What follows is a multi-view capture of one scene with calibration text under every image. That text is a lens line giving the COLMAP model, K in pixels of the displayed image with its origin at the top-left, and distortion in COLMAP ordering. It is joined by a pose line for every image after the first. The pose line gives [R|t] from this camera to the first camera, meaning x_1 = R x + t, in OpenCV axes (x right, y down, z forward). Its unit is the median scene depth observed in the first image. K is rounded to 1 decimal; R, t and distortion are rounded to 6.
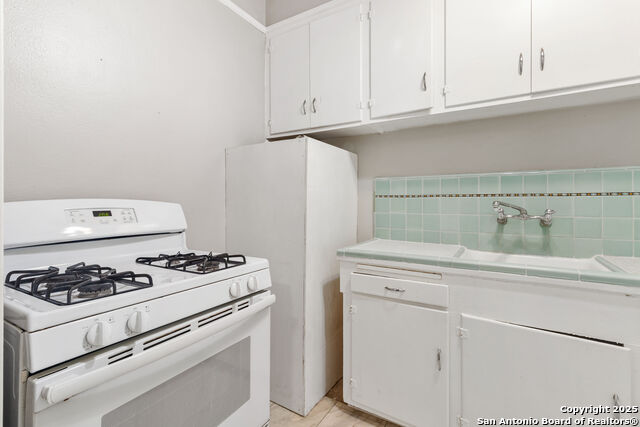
lens RADIAL K [[294.4, 0, 318.7], [0, 294.4, 203.3], [0, 0, 1]] dist [0.001104, -0.000106]
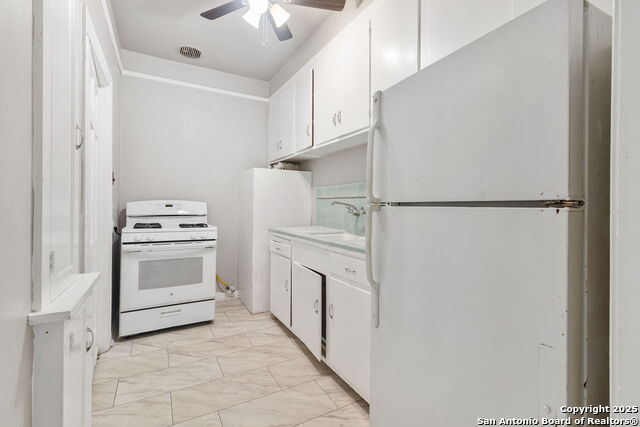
lens RADIAL K [[294.4, 0, 318.7], [0, 294.4, 203.3], [0, 0, 1]] dist [0.001104, -0.000106]
pose [[0.869431, 0.004150, -0.494037, 1.243080], [-0.008355, 0.999945, -0.006305, 0.013549], [0.493984, 0.009610, 0.869418, -0.440804]]
